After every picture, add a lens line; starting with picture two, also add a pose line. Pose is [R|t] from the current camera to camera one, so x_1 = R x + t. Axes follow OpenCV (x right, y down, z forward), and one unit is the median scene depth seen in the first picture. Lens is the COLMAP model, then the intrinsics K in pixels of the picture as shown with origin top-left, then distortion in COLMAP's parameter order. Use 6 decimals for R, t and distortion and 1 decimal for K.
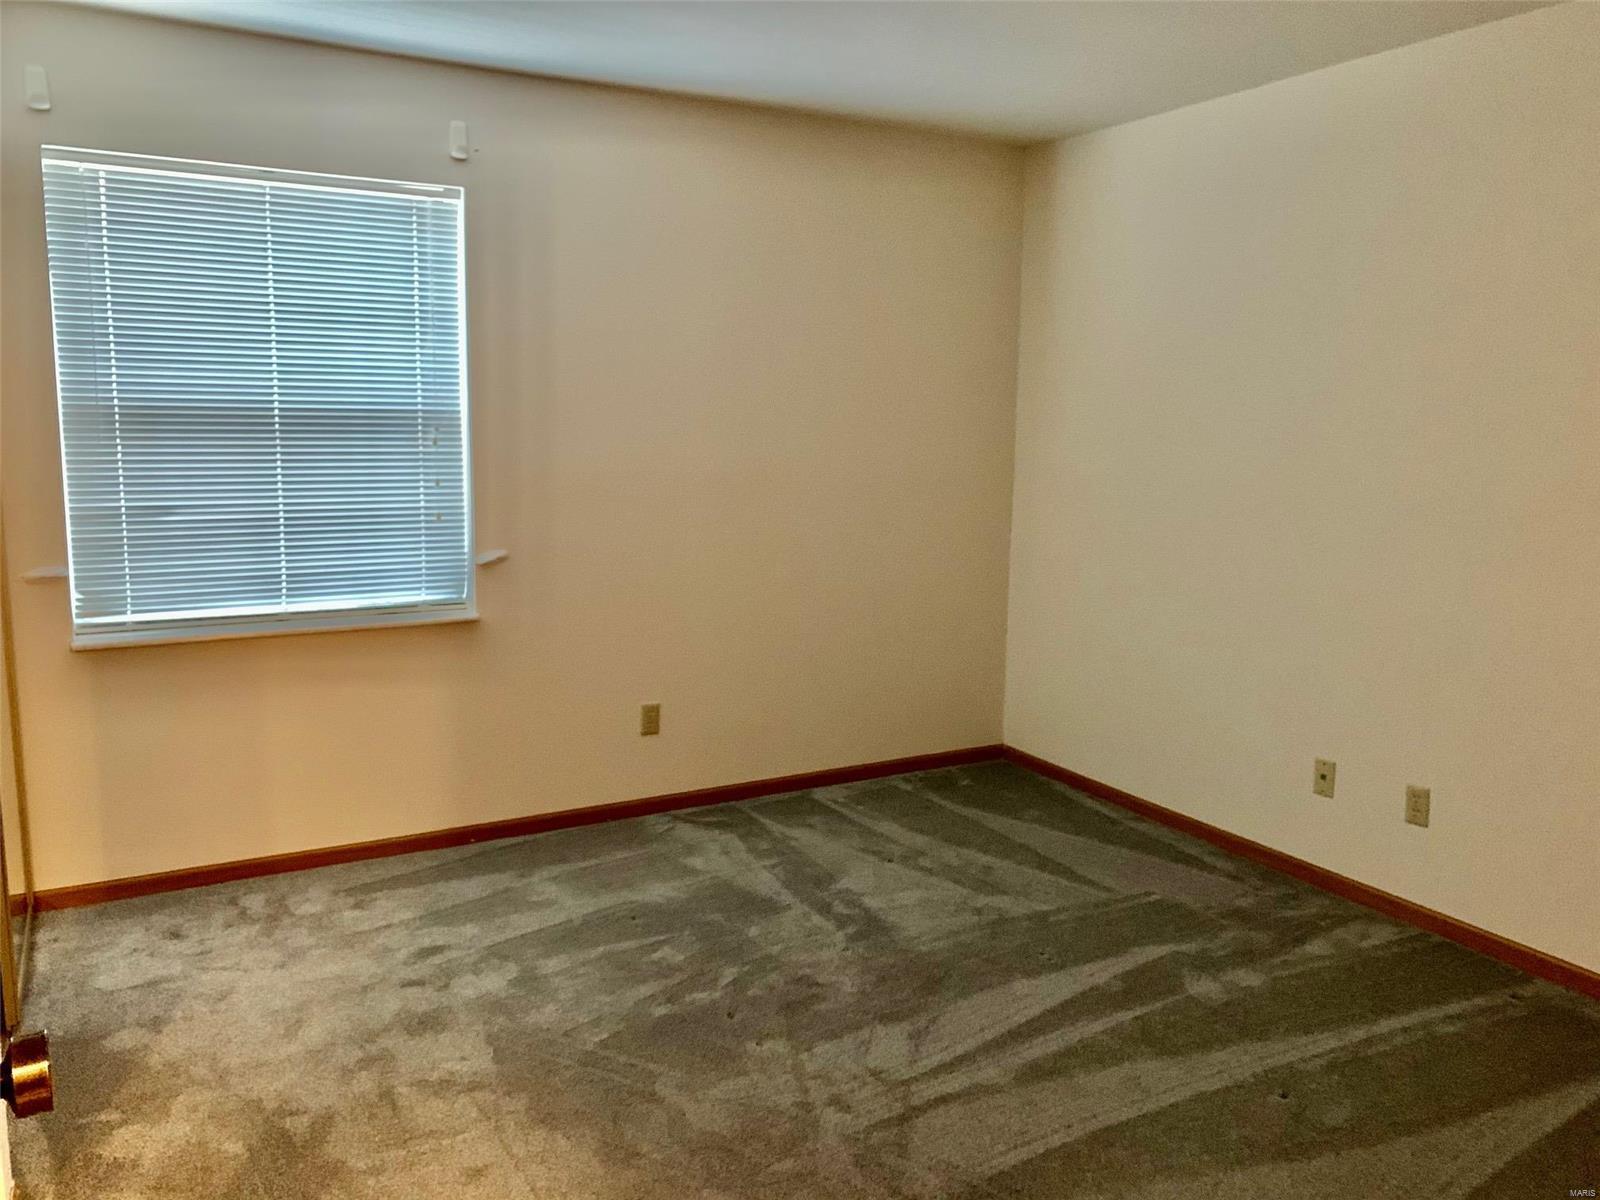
lens RADIAL K [[1229.8, 0, 800.0], [0, 1229.8, 607.1], [0, 0, 1]] dist [0.033700, -0.014953]
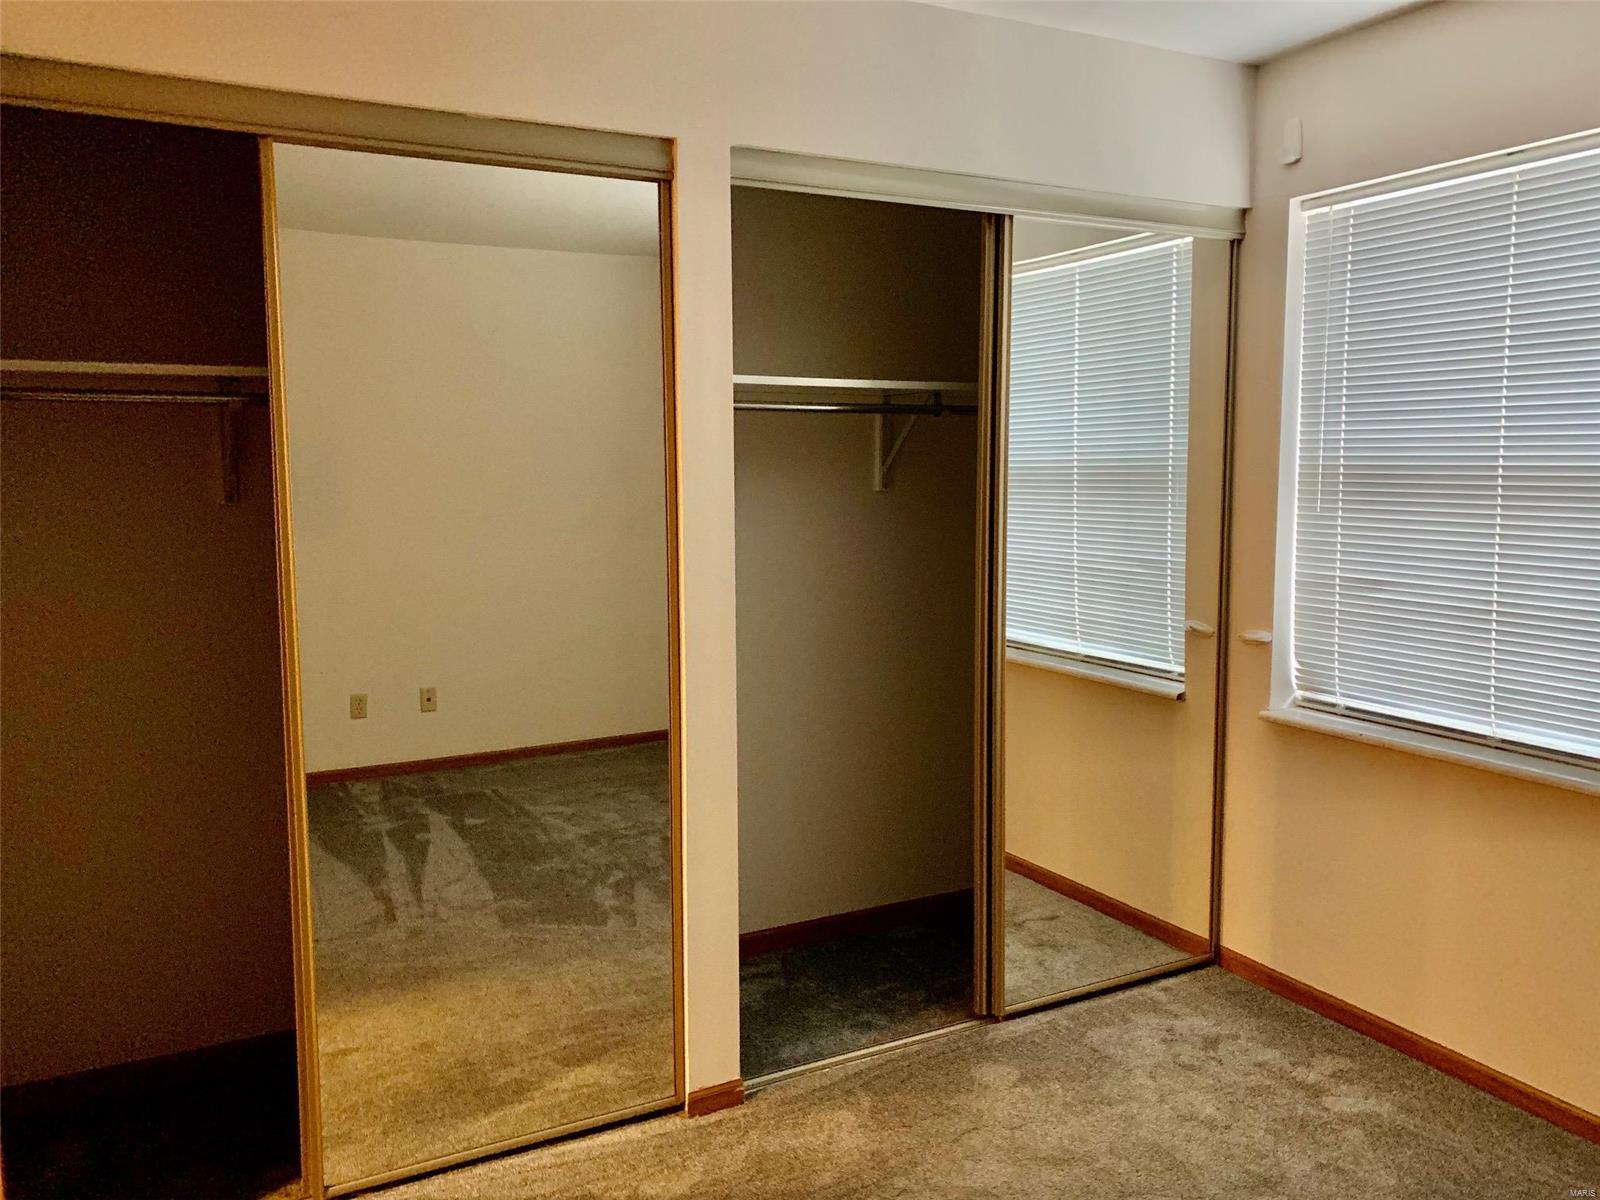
lens RADIAL K [[1229.8, 0, 798.0], [0, 1229.8, 593.9], [0, 0, 1]] dist [0.033700, -0.014953]
pose [[-0.026843, 0.094338, -0.995178, 0.342056], [-0.155405, 0.983040, 0.097379, -0.090655], [0.987486, 0.157269, -0.011727, 0.598517]]
